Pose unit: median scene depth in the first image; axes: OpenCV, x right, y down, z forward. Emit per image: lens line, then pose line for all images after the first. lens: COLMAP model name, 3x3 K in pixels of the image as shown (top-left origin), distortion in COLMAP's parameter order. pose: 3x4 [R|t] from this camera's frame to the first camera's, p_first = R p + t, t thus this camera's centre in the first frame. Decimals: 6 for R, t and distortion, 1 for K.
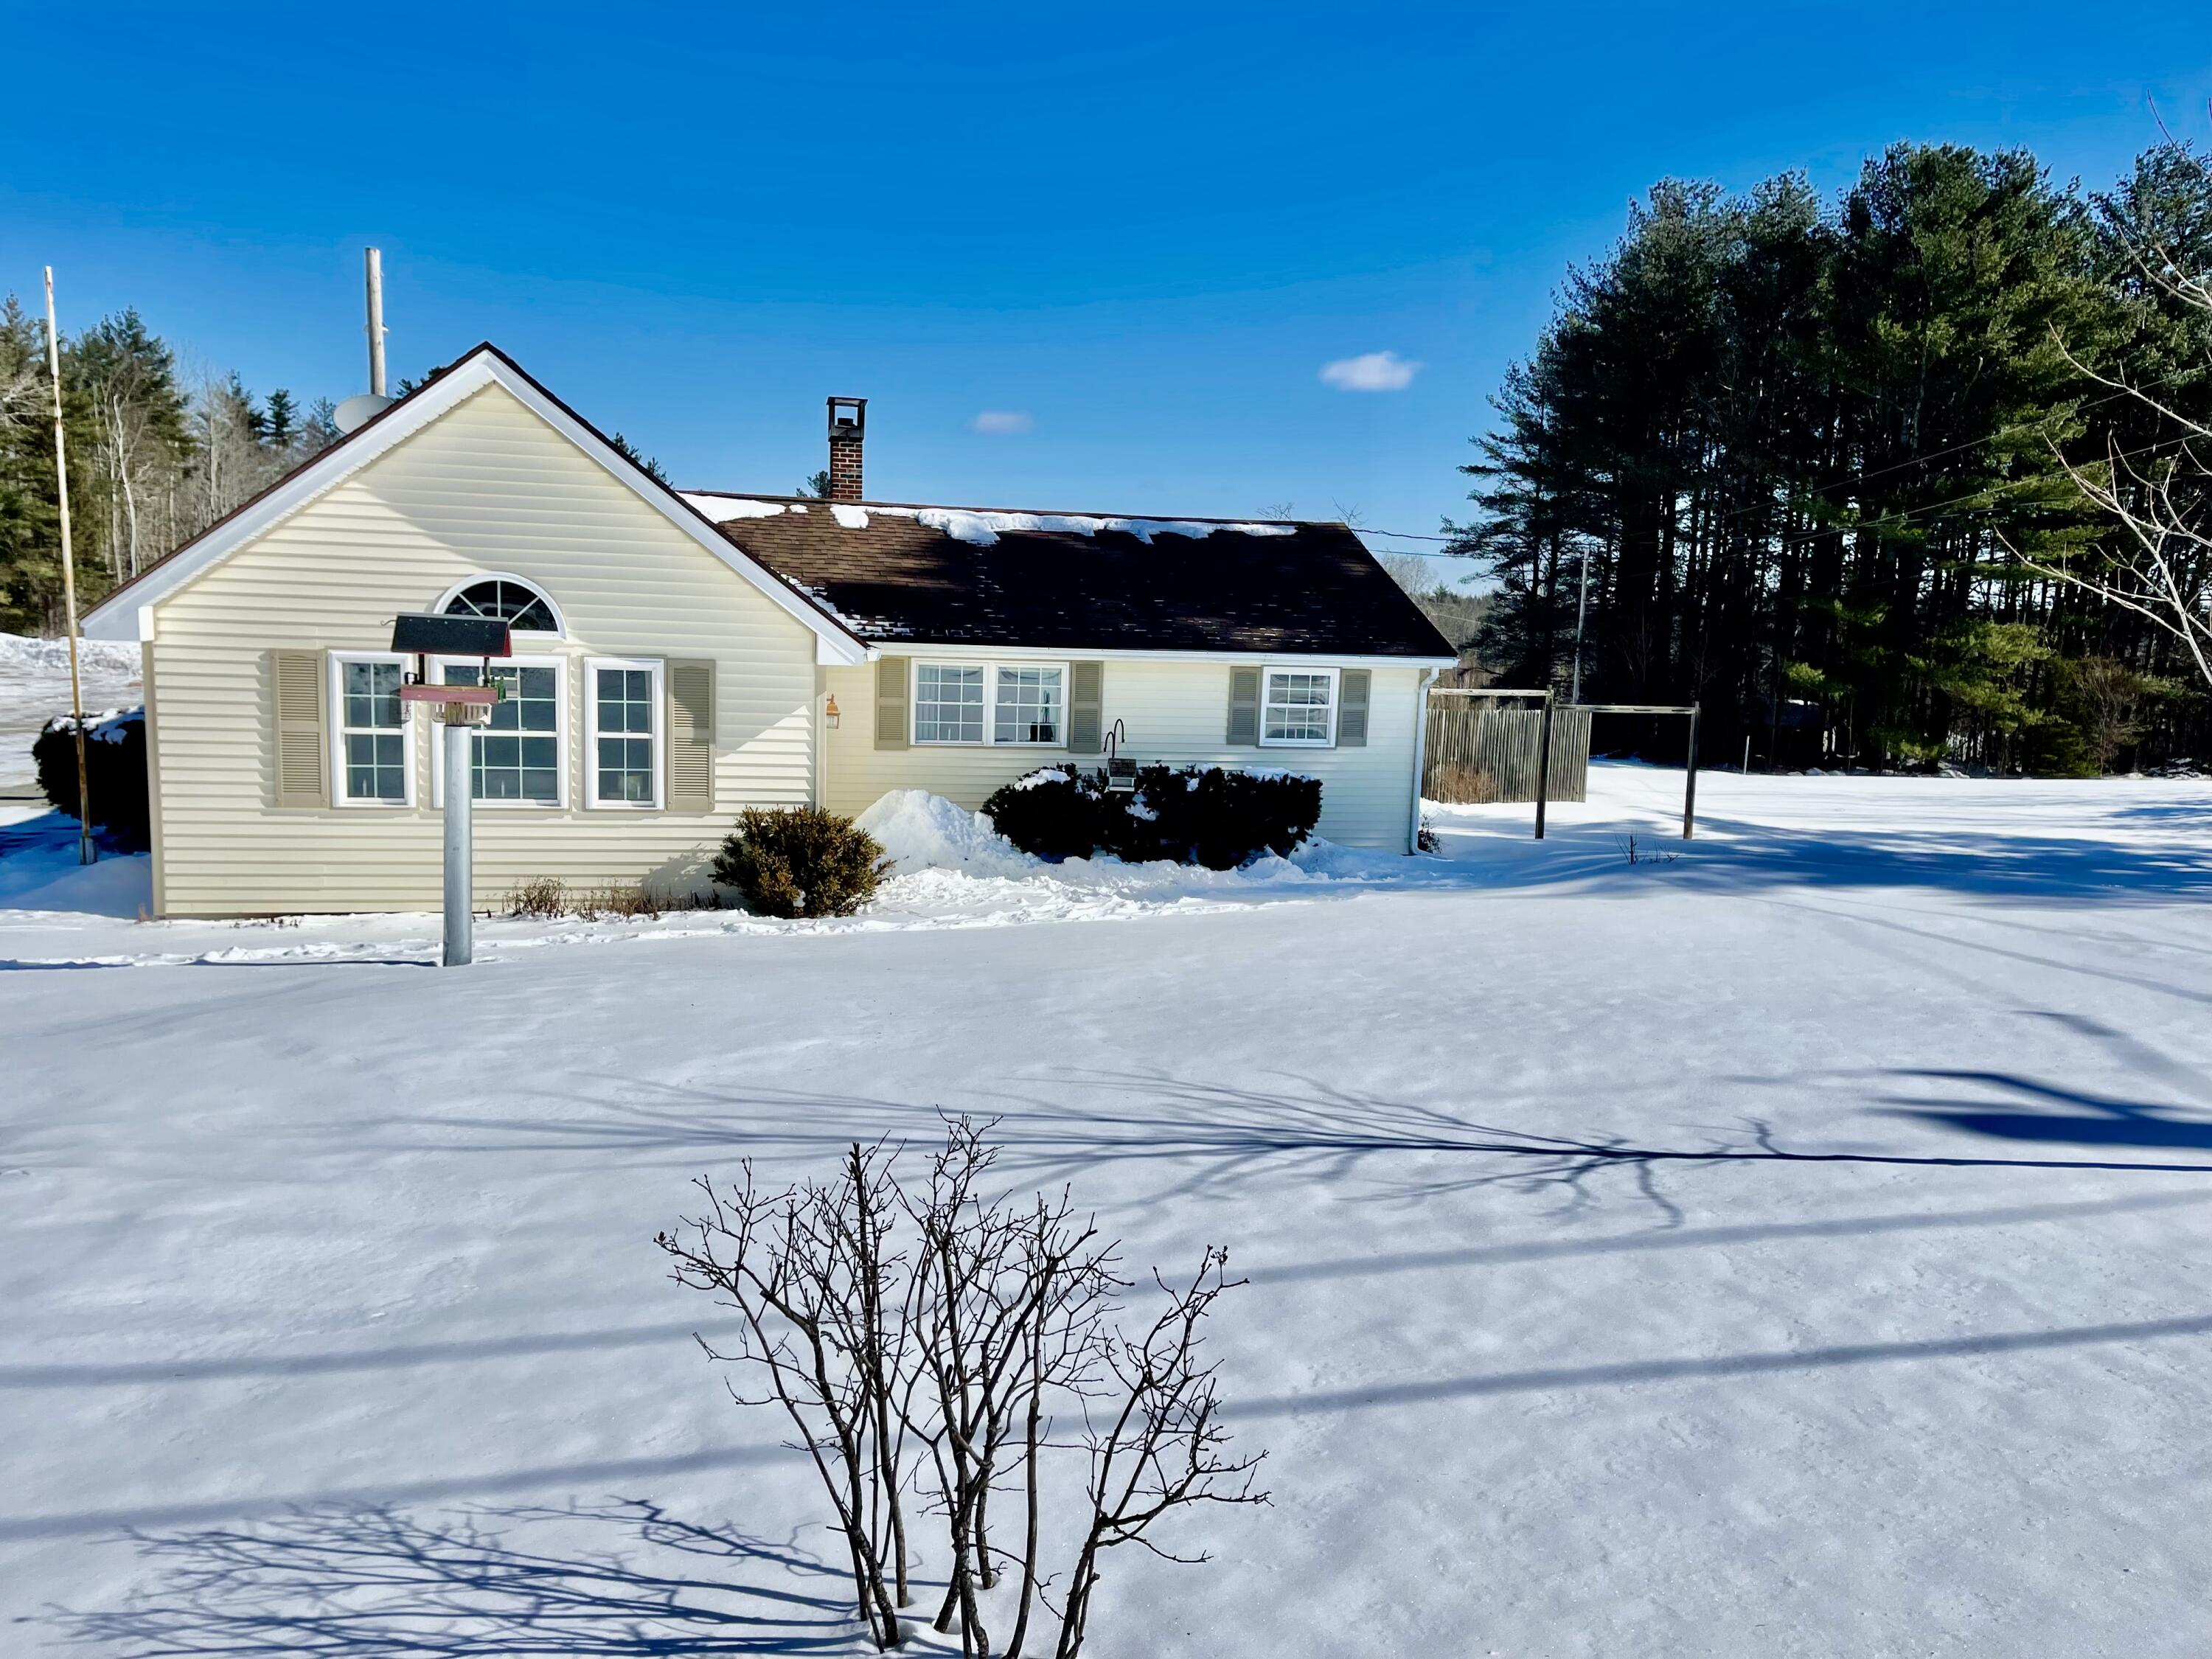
lens RADIAL K [[1631.8, 0, 1136.0], [0, 1631.8, 832.1], [0, 0, 1]] dist [0.069278, -0.082781]
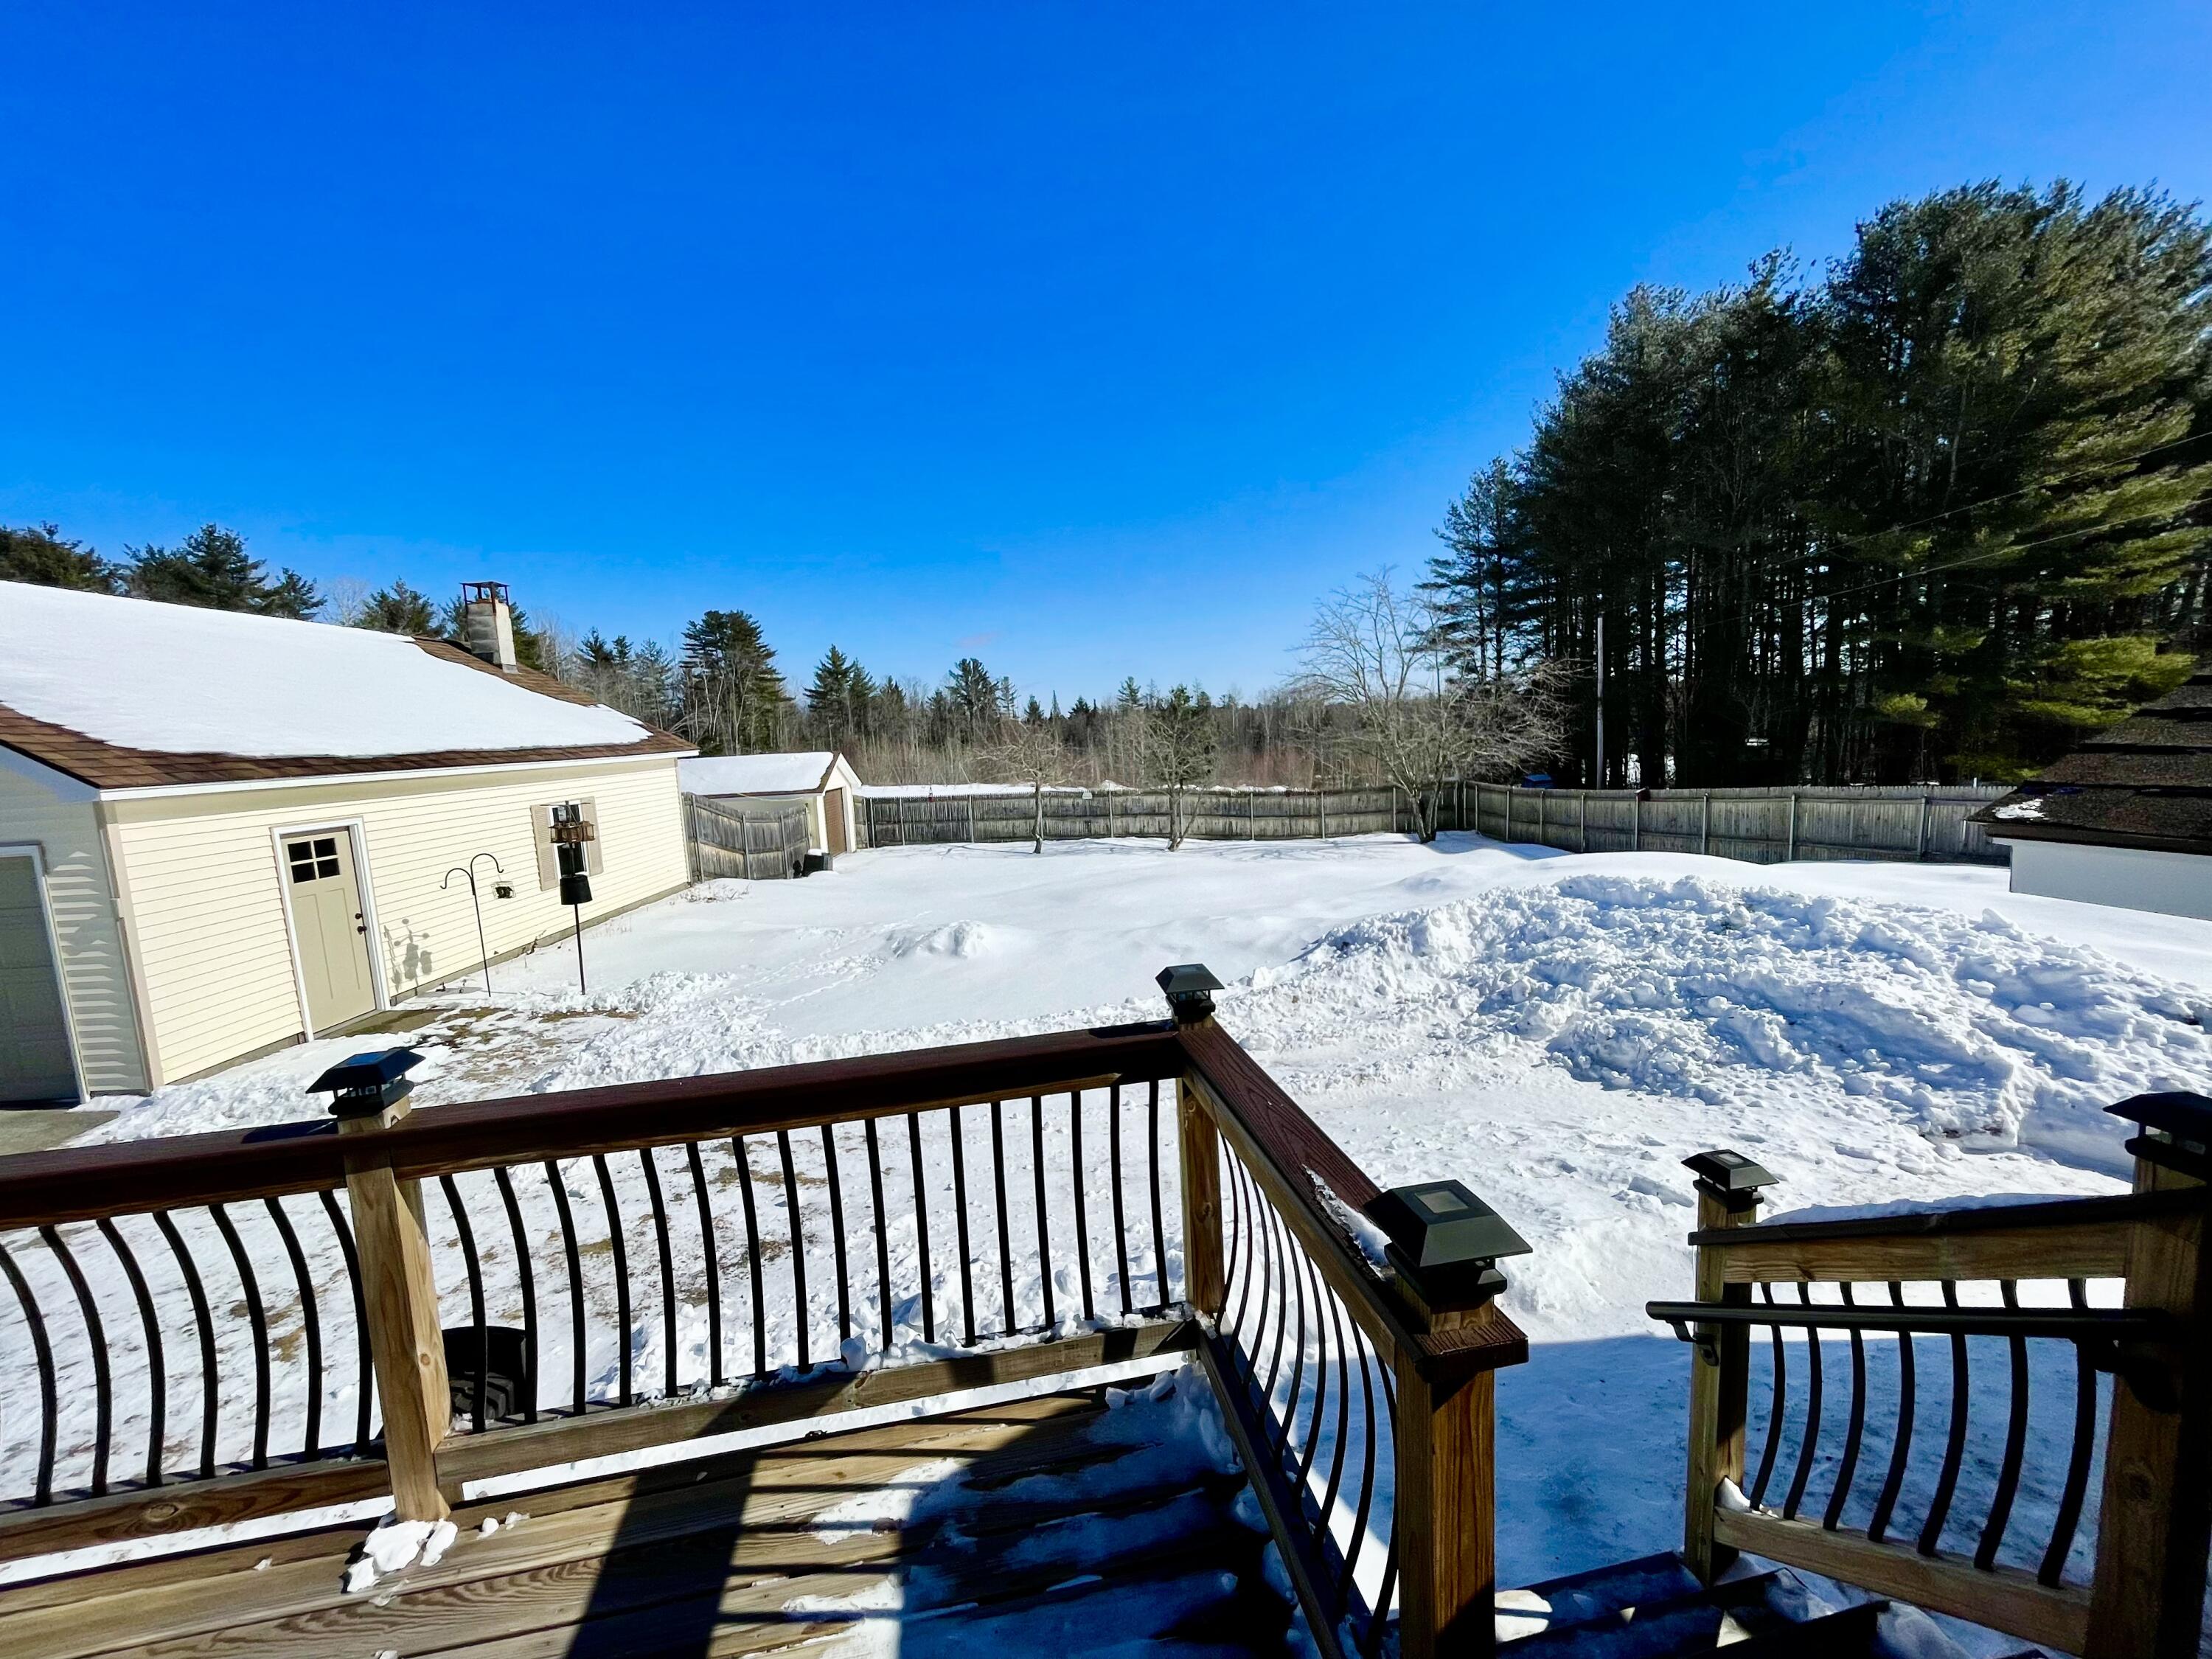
lens RADIAL K [[885.7, 0, 1100.9], [0, 885.7, 828.6], [0, 0, 1]] dist [0.008717, -0.004329]
pose [[0.994359, -0.084920, -0.063557, -0.115702], [0.083428, 0.996180, -0.025781, -0.150857], [0.065503, 0.020333, 0.997645, 1.325376]]
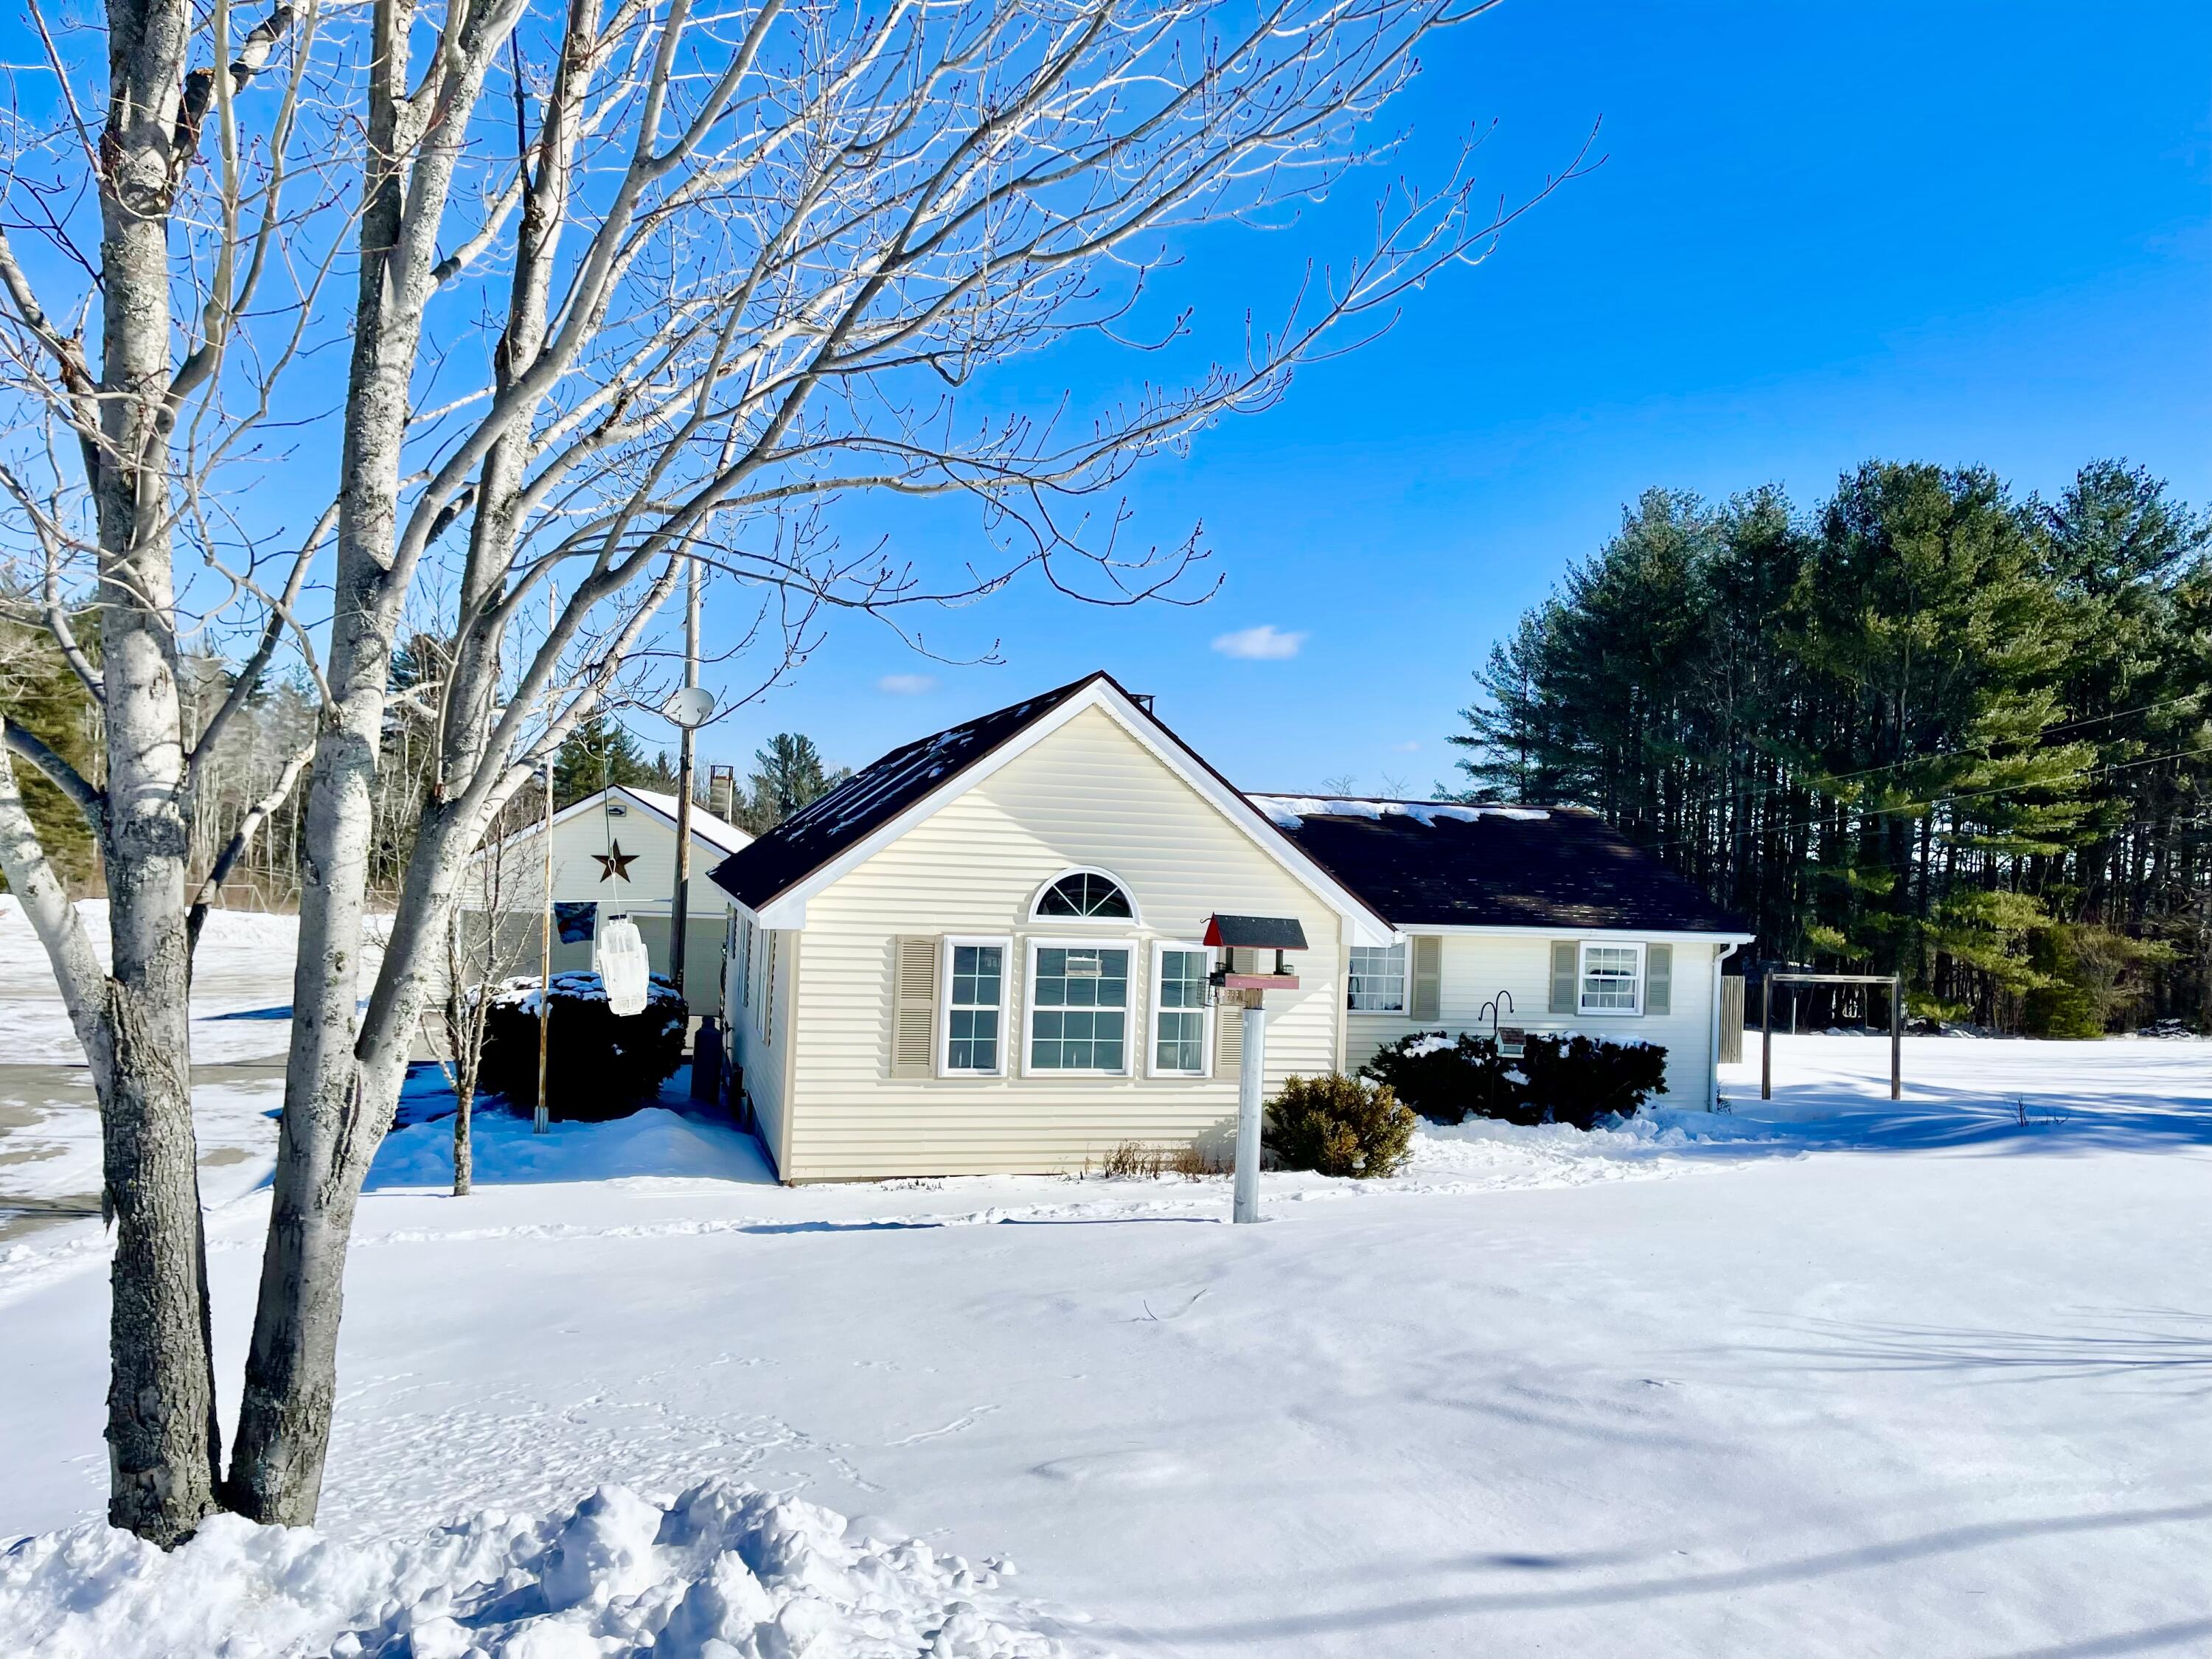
lens RADIAL K [[1633.0, 0, 1147.9], [0, 1633.0, 824.8], [0, 0, 1]] dist [0.050038, -0.001245]
pose [[0.998383, 0.005115, 0.056622, -0.257269], [0.004000, 0.987156, -0.159707, -0.004152], [-0.056712, 0.159675, 0.985539, -0.069445]]
